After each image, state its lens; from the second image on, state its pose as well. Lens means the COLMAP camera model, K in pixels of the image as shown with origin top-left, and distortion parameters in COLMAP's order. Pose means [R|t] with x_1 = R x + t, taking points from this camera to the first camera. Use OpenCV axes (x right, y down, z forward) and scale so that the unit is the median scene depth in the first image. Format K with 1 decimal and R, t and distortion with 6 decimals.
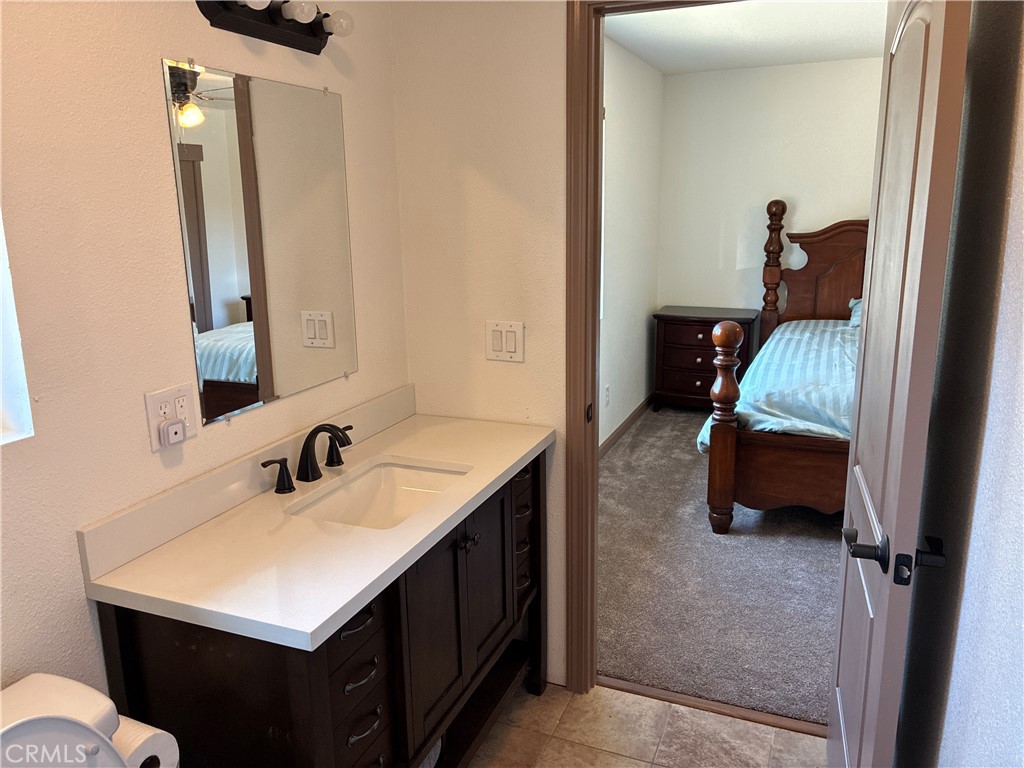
lens RADIAL K [[766.4, 0, 515.2], [0, 766.4, 373.7], [0, 0, 1]] dist [0.045691, -0.062008]
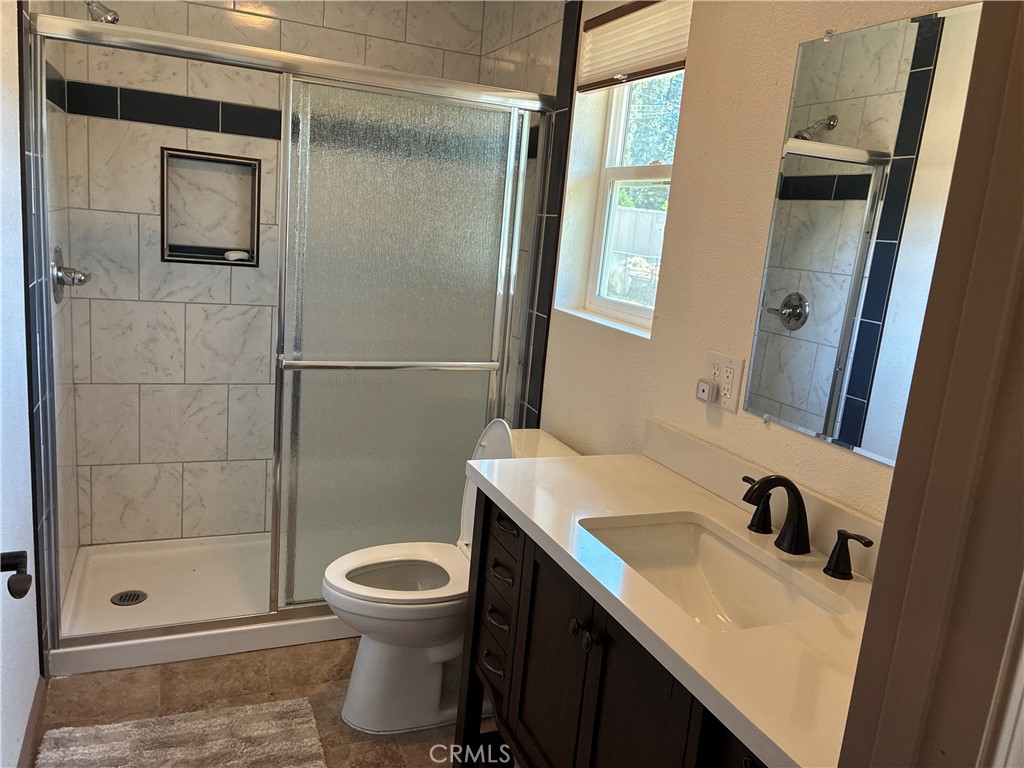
lens RADIAL K [[766.4, 0, 515.2], [0, 766.4, 373.7], [0, 0, 1]] dist [0.045691, -0.062008]
pose [[-0.701368, 0.089983, -0.707096, 0.522950], [-0.229672, 0.910565, 0.343688, -0.258211], [0.674784, 0.403452, -0.617975, 1.446327]]
